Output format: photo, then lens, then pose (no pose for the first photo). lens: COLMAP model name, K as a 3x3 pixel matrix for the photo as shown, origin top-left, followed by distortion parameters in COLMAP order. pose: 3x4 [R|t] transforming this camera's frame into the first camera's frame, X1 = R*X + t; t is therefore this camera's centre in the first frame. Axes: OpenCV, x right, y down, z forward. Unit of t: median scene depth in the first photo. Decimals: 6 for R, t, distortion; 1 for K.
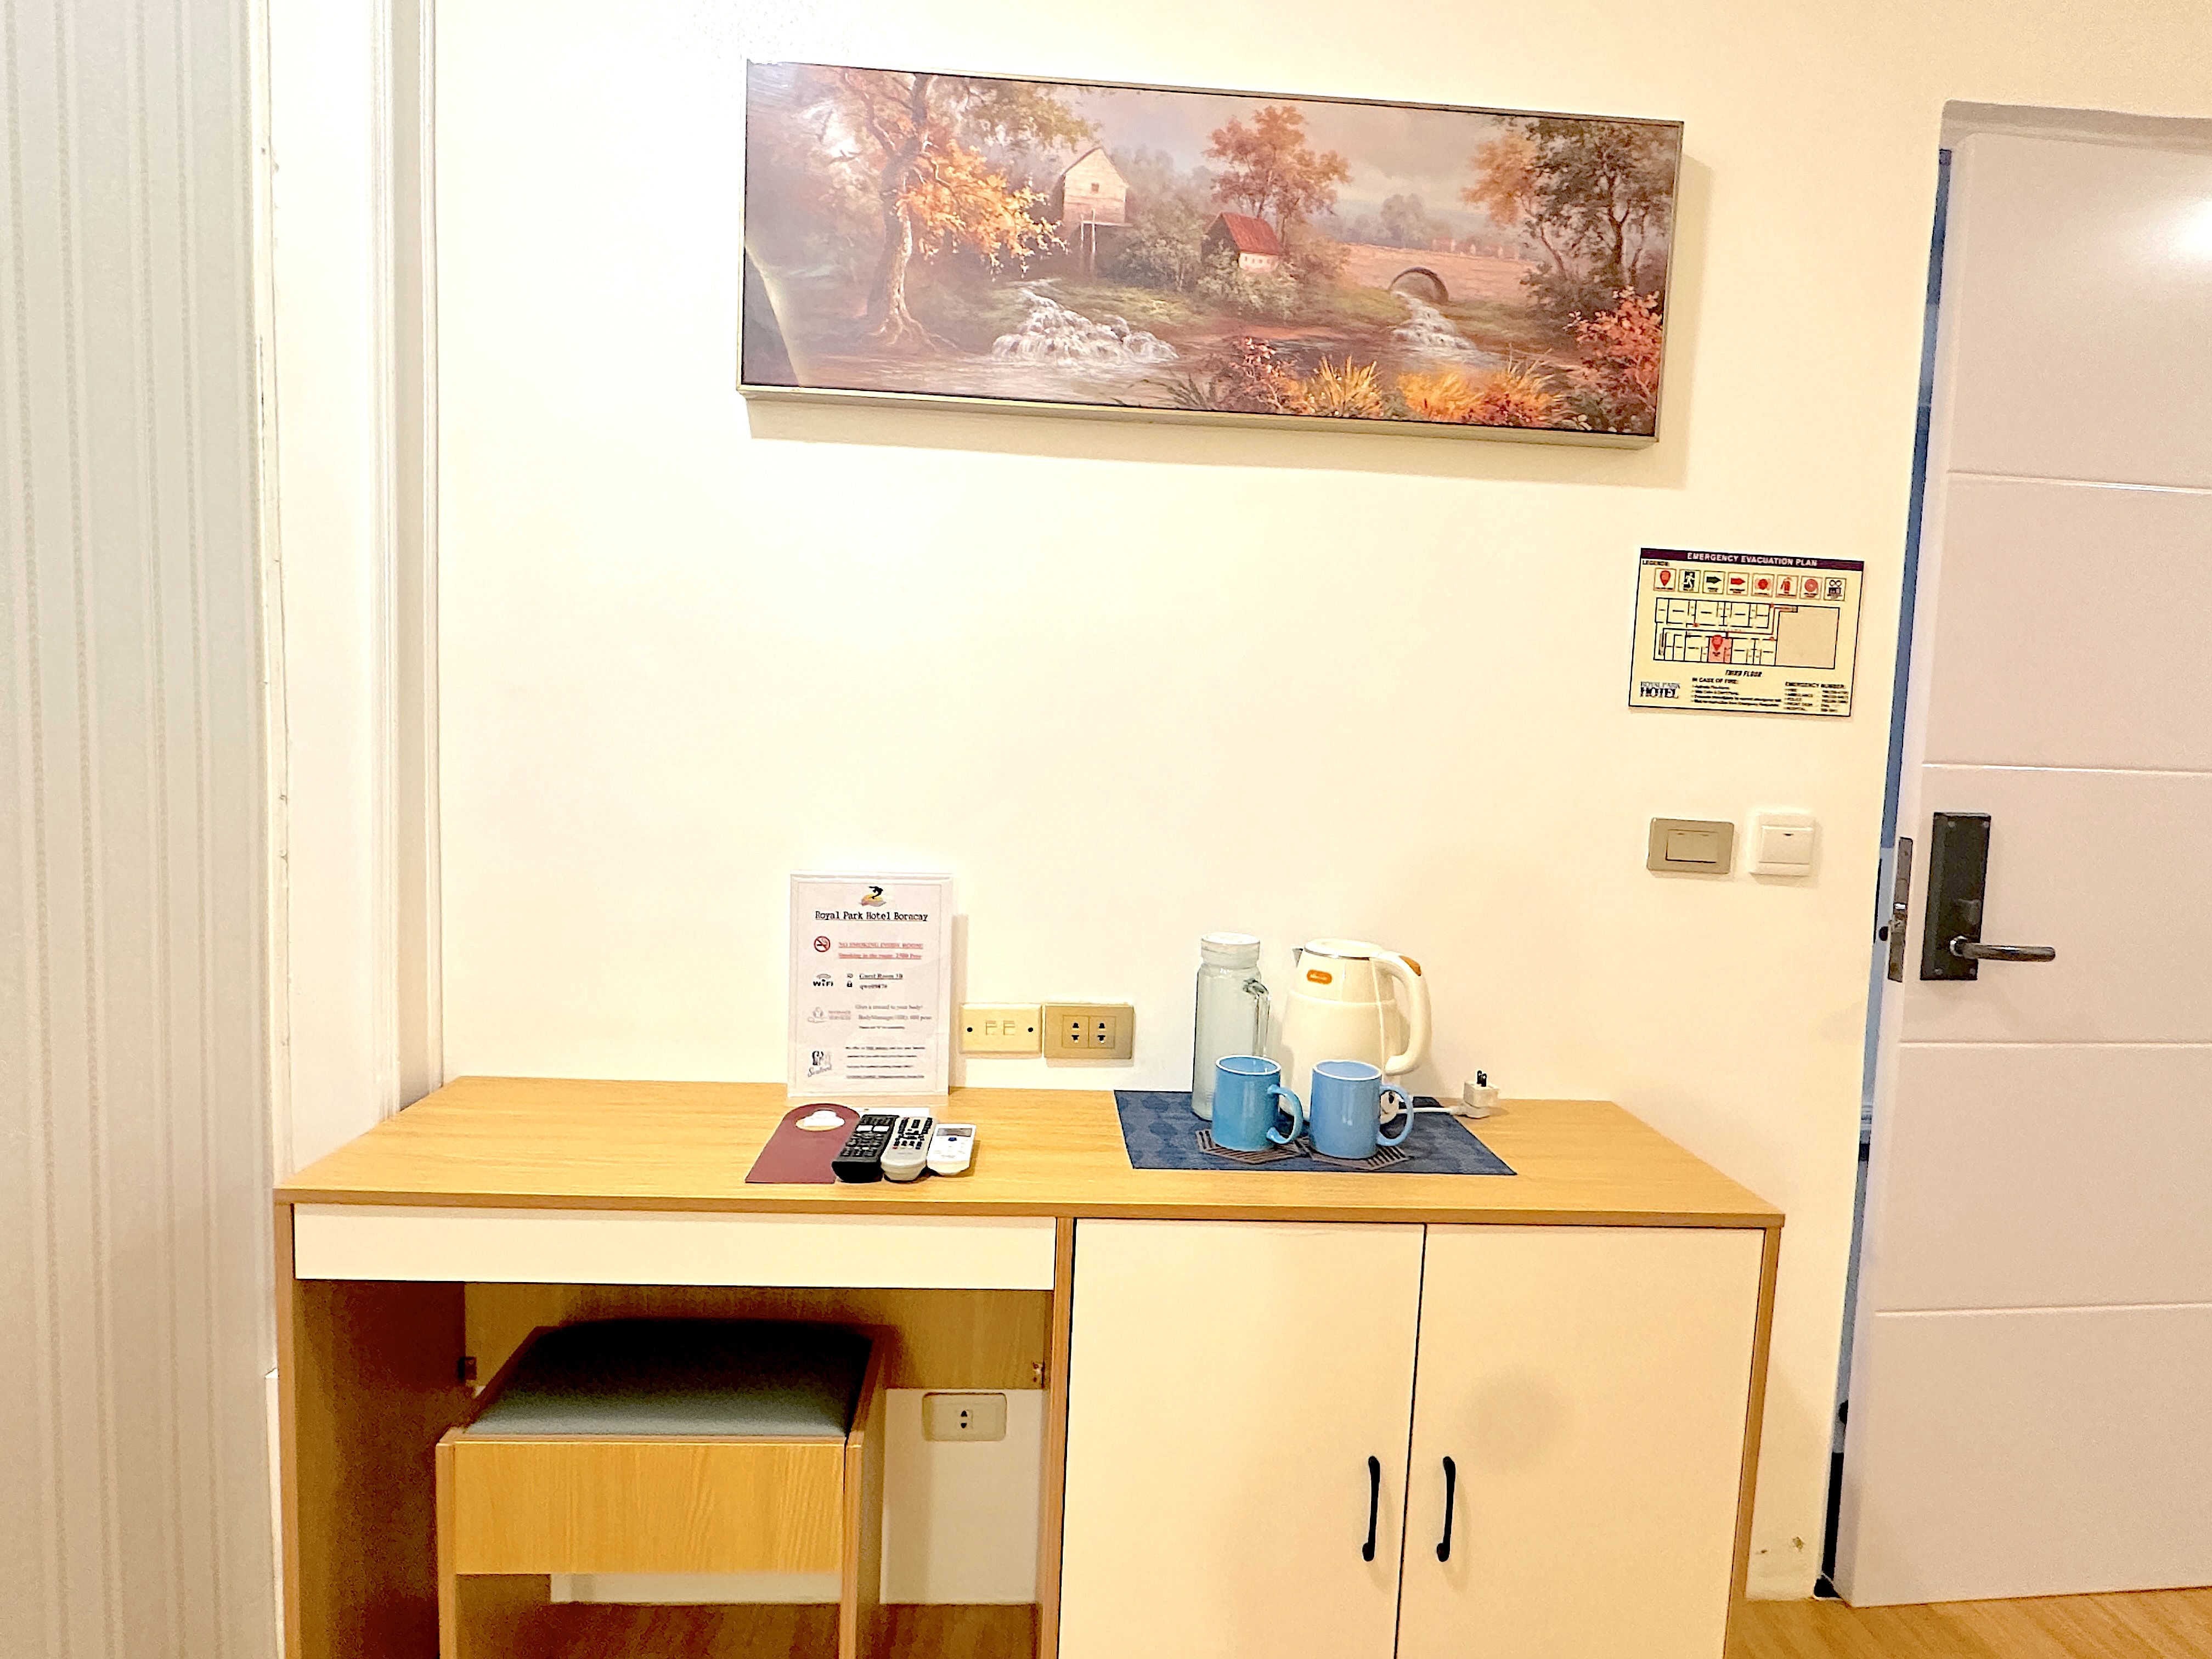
lens RADIAL K [[1174.5, 0, 1115.0], [0, 1174.5, 842.1], [0, 0, 1]] dist [-0.000926, -0.001019]
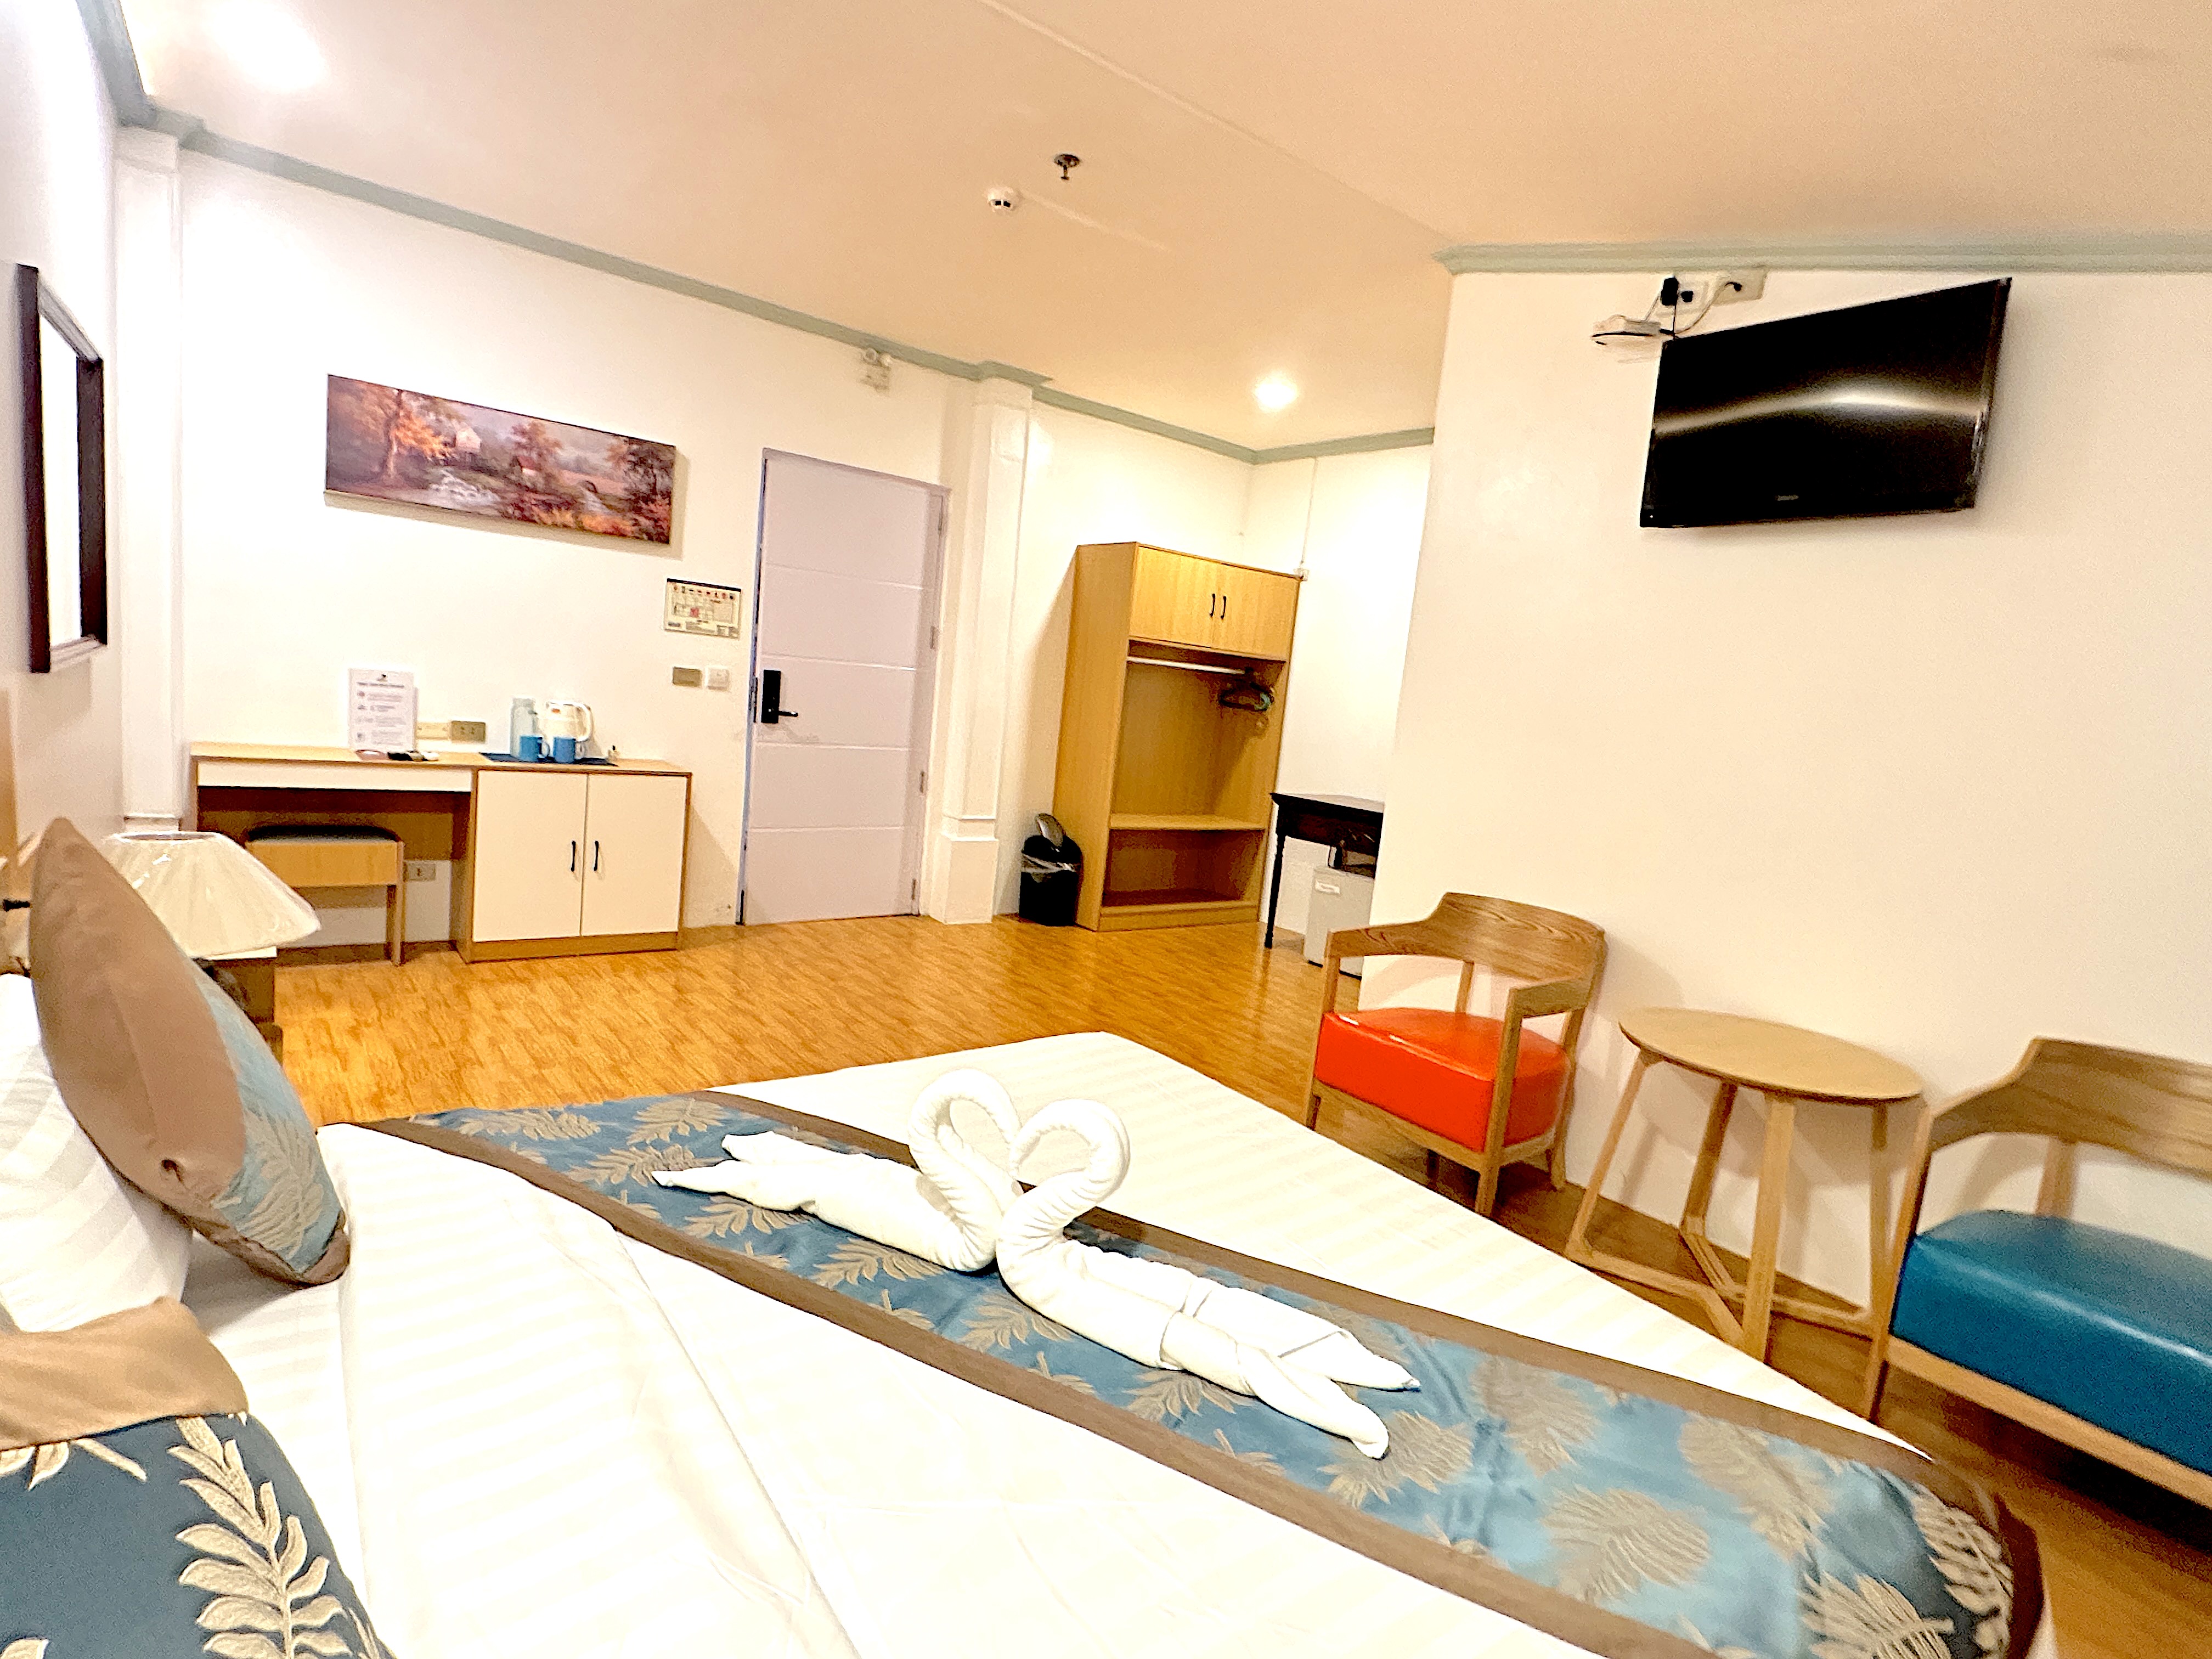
lens RADIAL K [[1174.5, 0, 1111.1], [0, 1174.5, 849.0], [0, 0, 1]] dist [-0.000926, -0.001019]
pose [[0.832256, -0.028728, 0.553647, -0.330963], [-0.030138, 0.994835, 0.096925, 0.132323], [-0.553572, -0.097352, 0.827092, -2.402317]]
